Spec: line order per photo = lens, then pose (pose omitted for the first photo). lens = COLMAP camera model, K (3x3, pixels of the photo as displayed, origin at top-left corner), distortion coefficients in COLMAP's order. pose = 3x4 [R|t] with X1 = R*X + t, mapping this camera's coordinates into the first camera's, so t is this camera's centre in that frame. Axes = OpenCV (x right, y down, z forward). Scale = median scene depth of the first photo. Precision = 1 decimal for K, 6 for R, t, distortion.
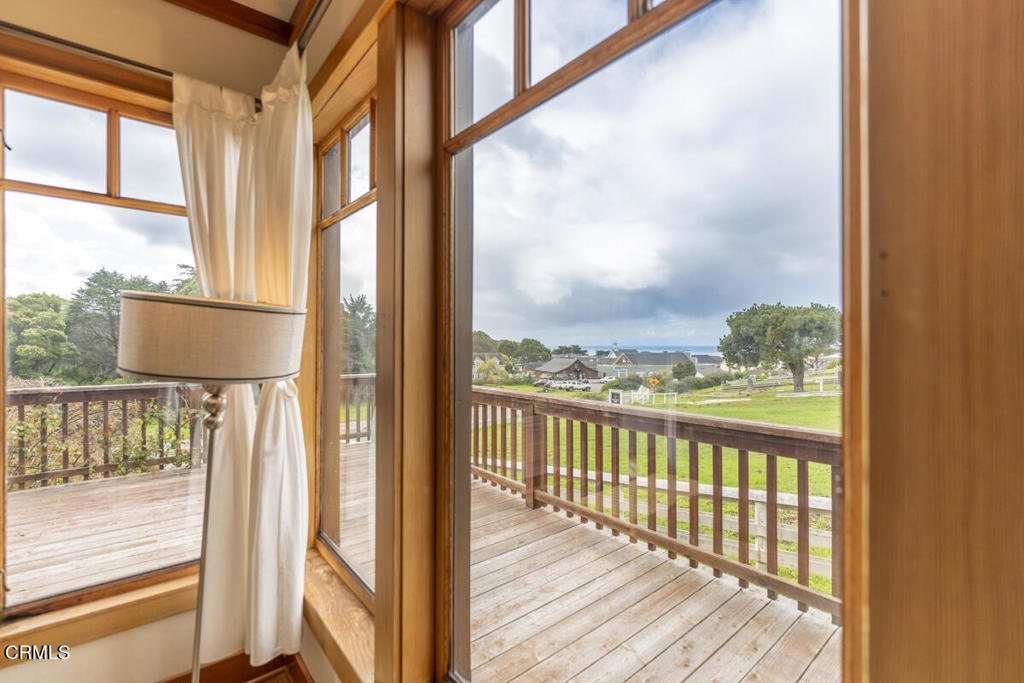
lens RADIAL K [[446.8, 0, 509.1], [0, 446.8, 340.8], [0, 0, 1]] dist [-0.000272, -0.000055]
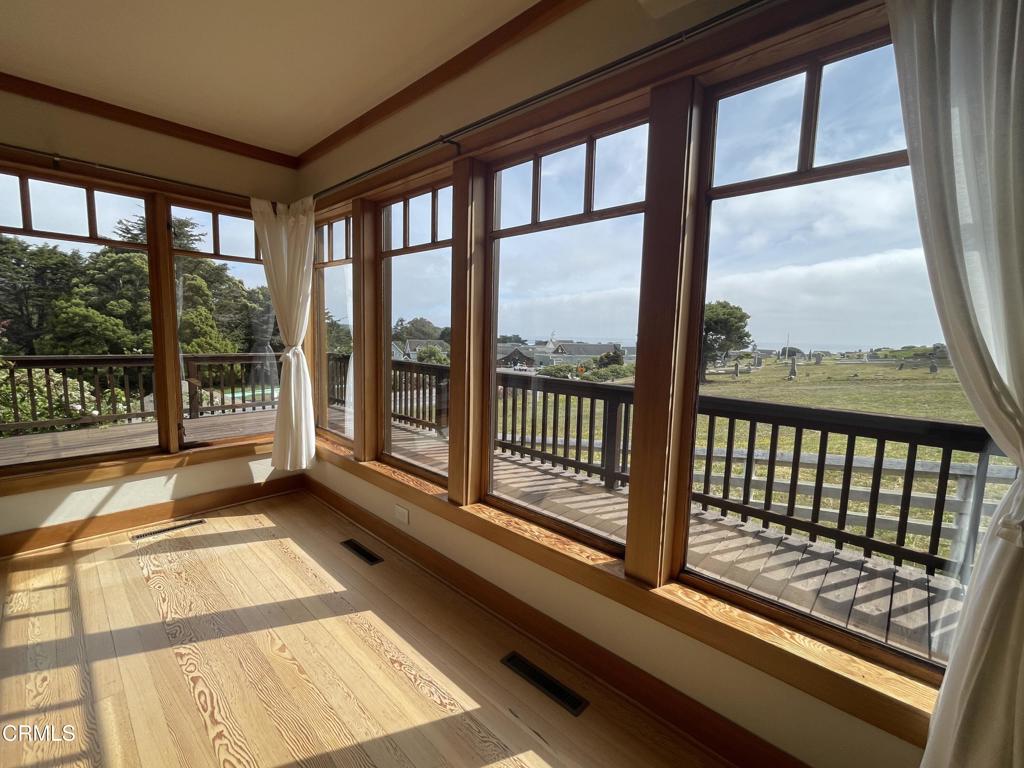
lens RADIAL K [[476.2, 0, 505.0], [0, 476.2, 385.5], [0, 0, 1]] dist [-0.004390, -0.000299]
pose [[0.995378, 0.017482, 0.094431, 0.023884], [-0.028440, 0.992844, 0.115982, -0.001277], [-0.091728, -0.118132, 0.988752, -0.137724]]
